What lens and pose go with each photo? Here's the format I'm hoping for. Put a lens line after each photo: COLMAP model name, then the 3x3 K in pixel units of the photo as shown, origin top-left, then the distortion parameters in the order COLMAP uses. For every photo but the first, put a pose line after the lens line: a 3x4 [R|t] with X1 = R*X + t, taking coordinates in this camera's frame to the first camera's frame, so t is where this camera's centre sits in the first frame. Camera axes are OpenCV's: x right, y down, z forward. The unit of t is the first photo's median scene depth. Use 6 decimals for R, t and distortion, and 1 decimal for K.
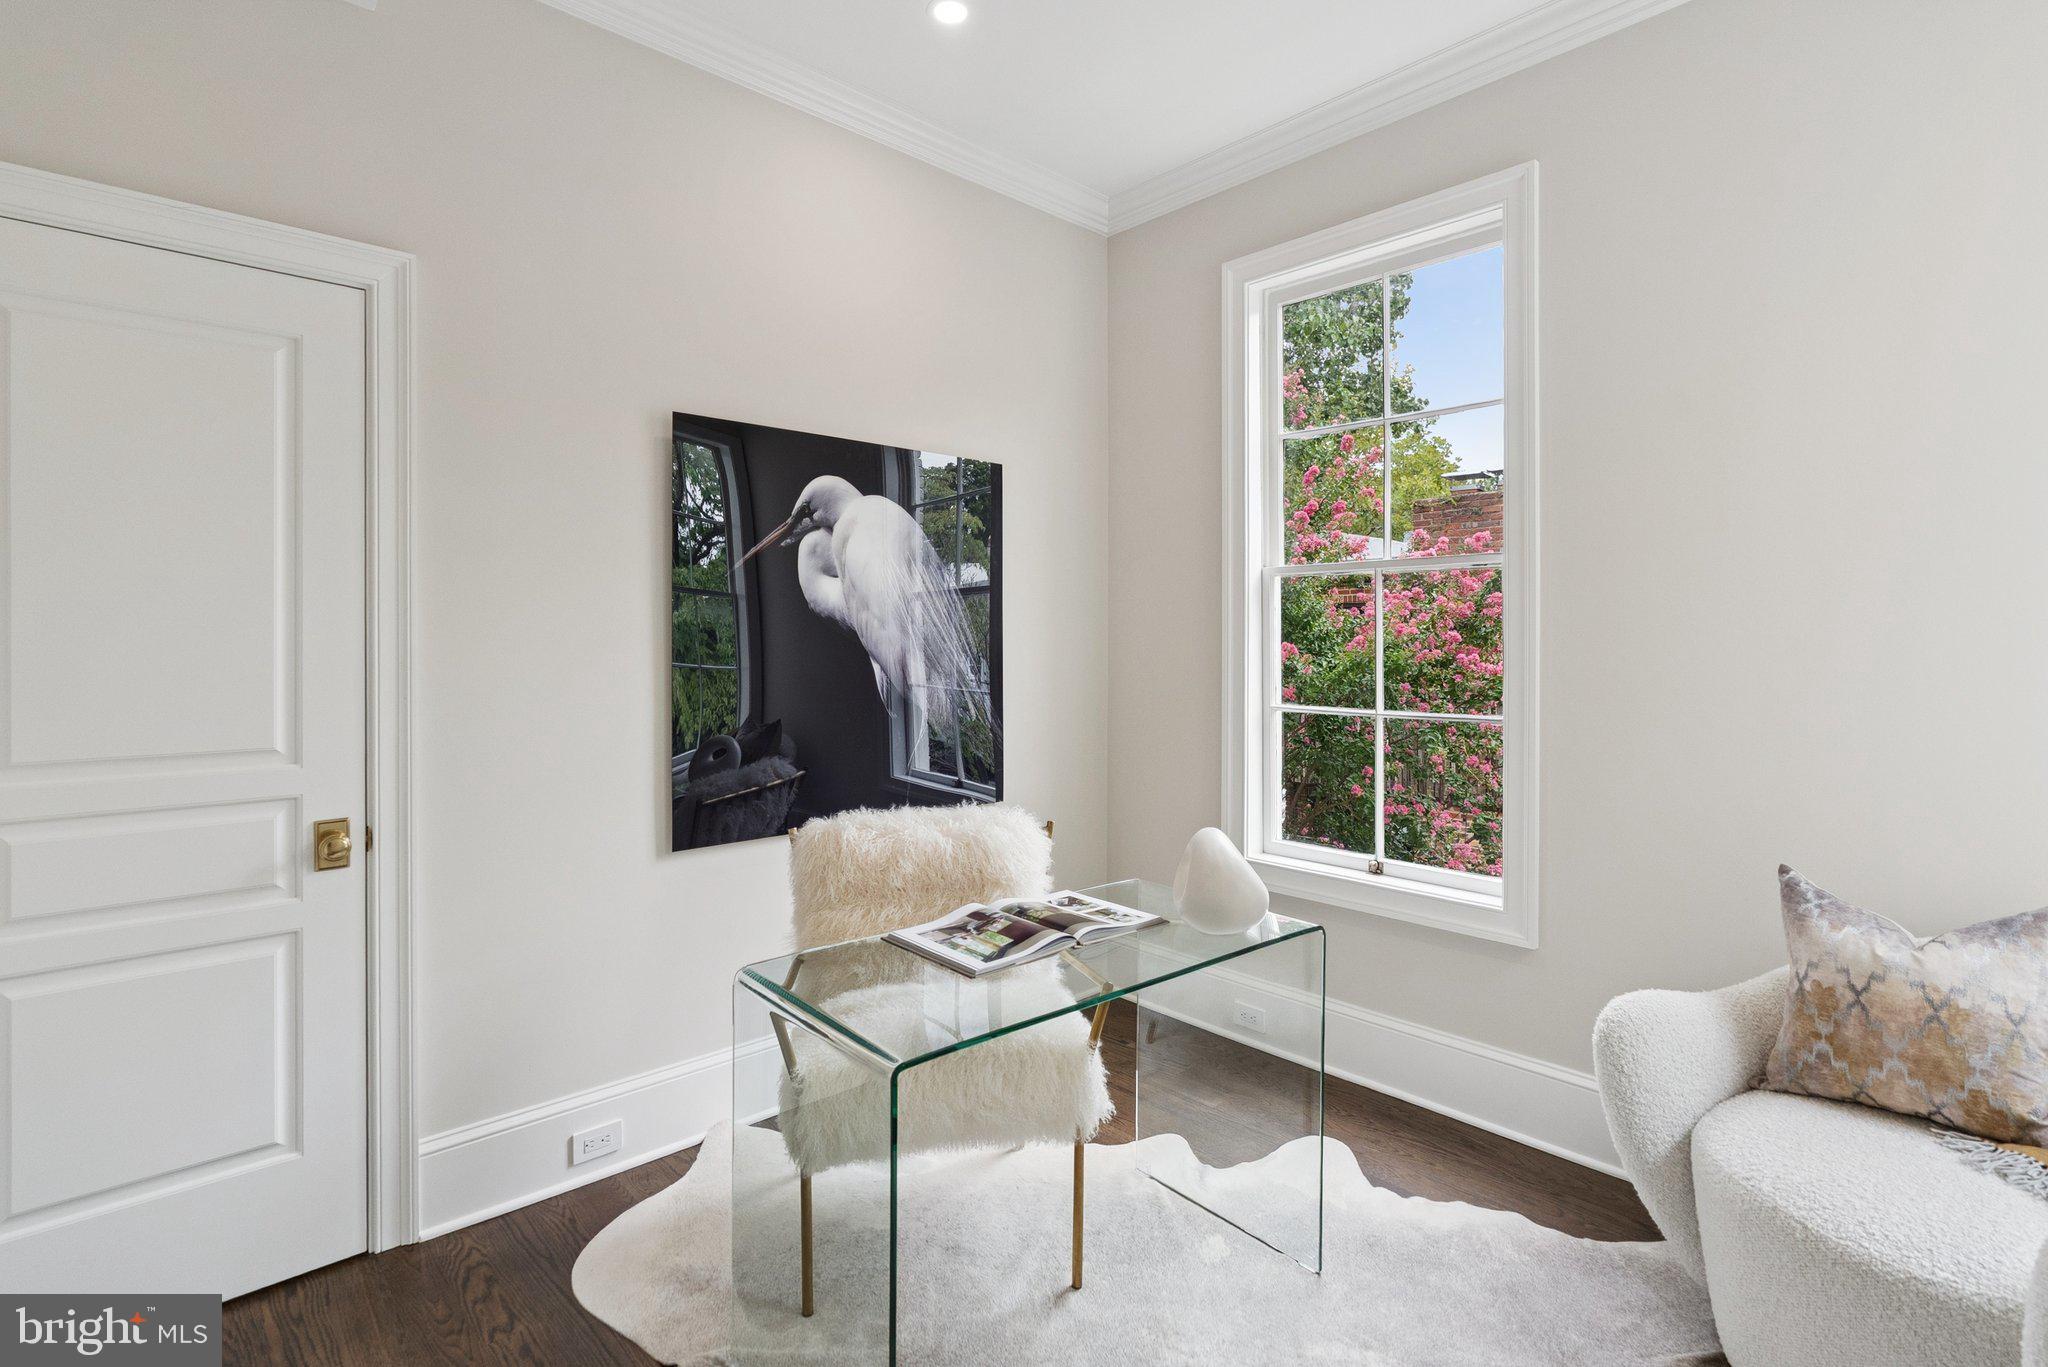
lens RADIAL K [[959.2, 0, 1012.7], [0, 959.2, 676.6], [0, 0, 1]] dist [-0.006624, 0.000028]
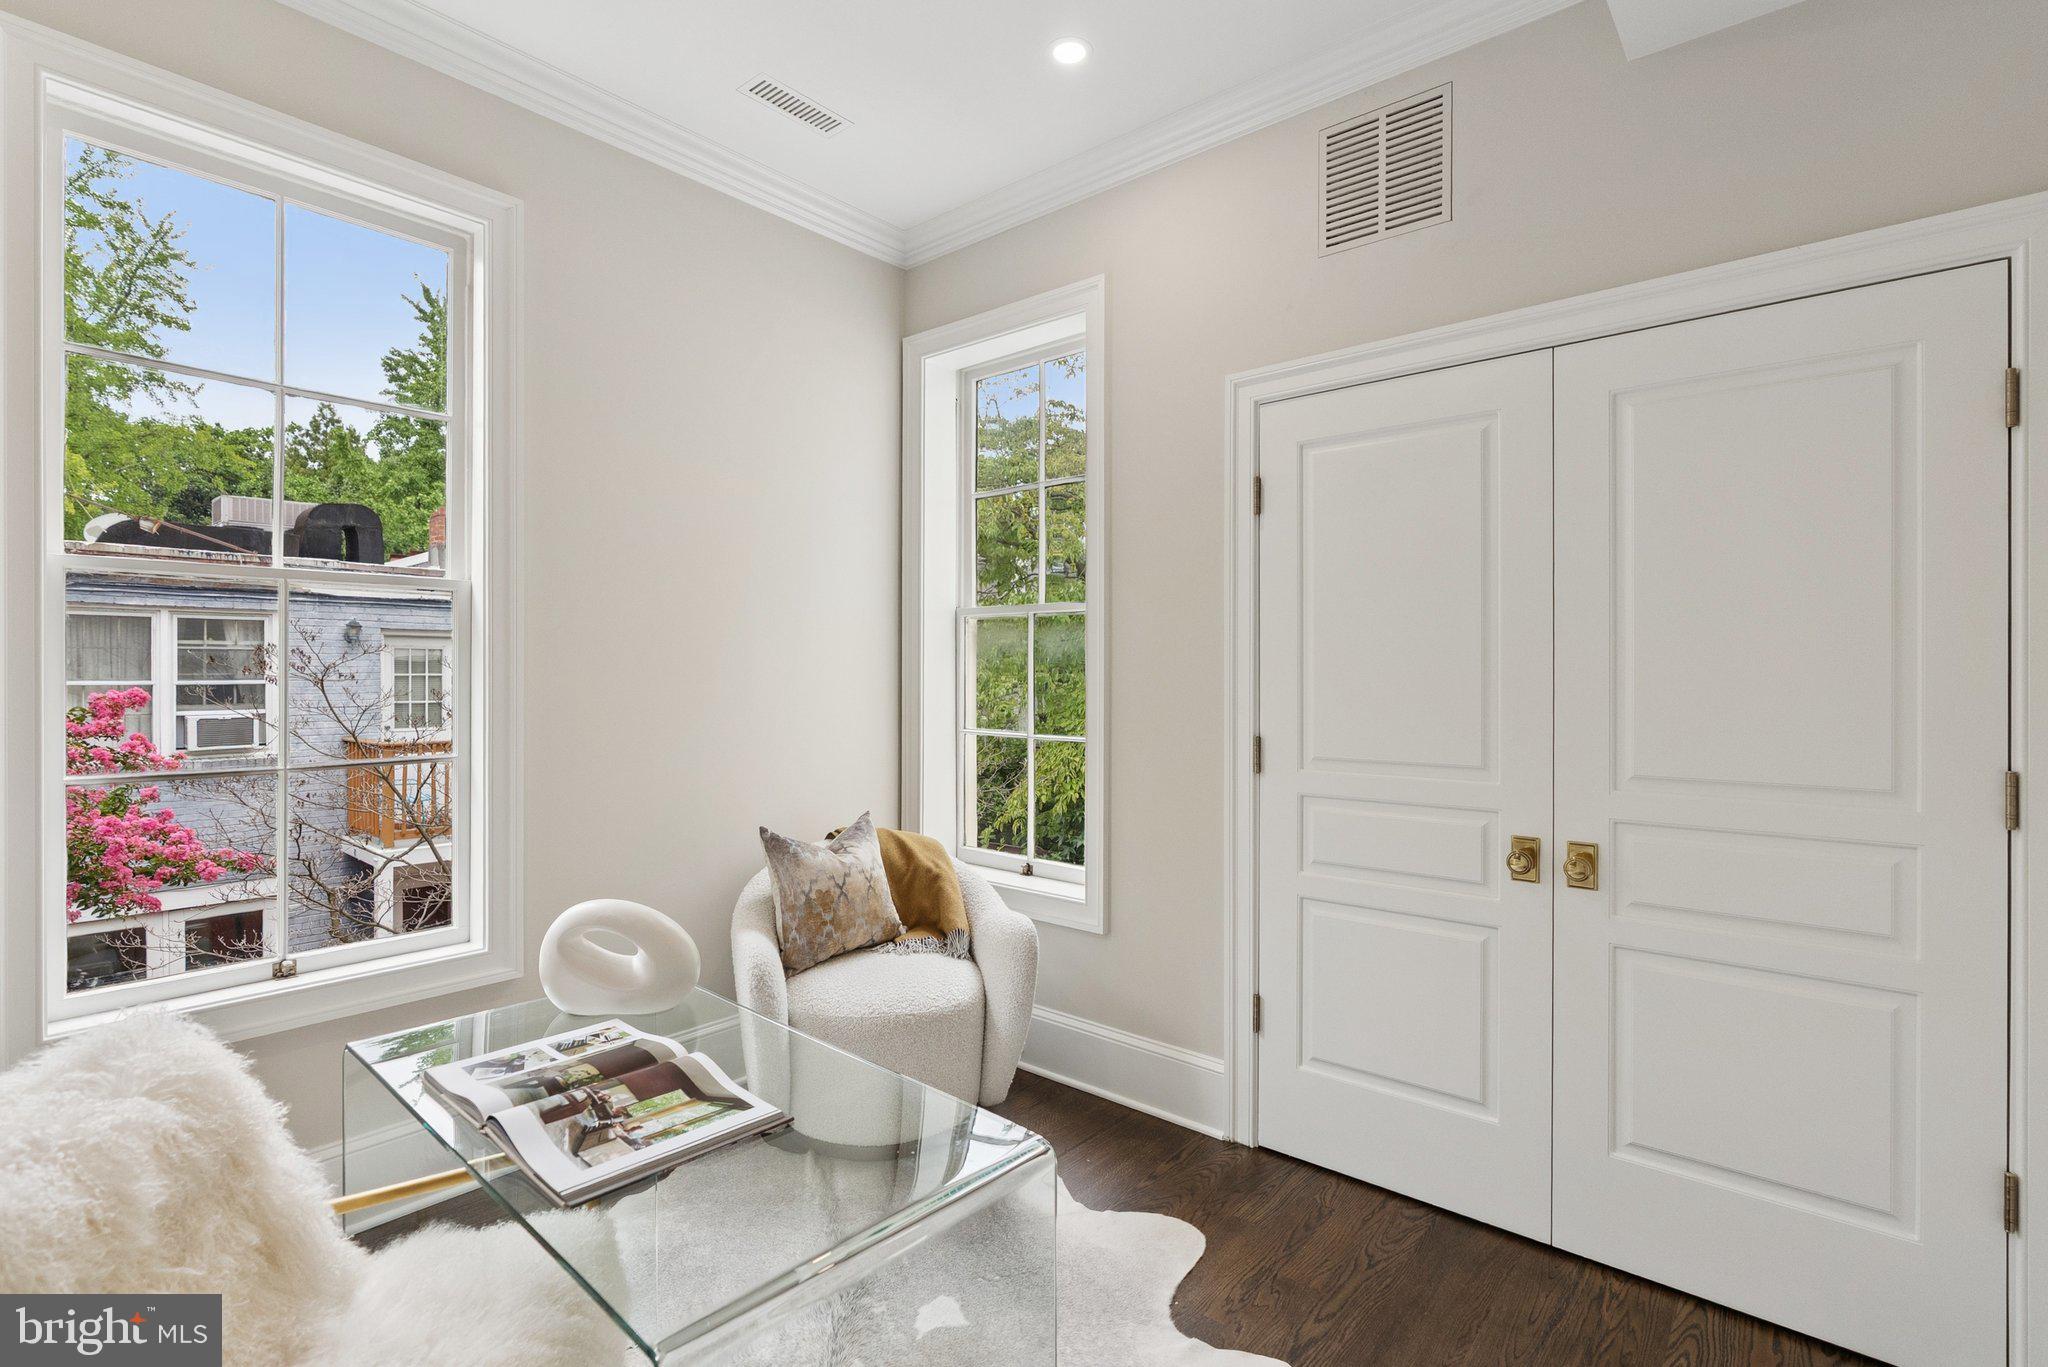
lens RADIAL K [[959.2, 0, 1012.7], [0, 959.2, 676.6], [0, 0, 1]] dist [-0.006624, 0.000028]
pose [[-0.124201, -0.001765, 0.992256, -0.788229], [0.024992, 0.999676, 0.004907, -0.036730], [-0.991942, 0.025408, -0.124116, 0.875805]]
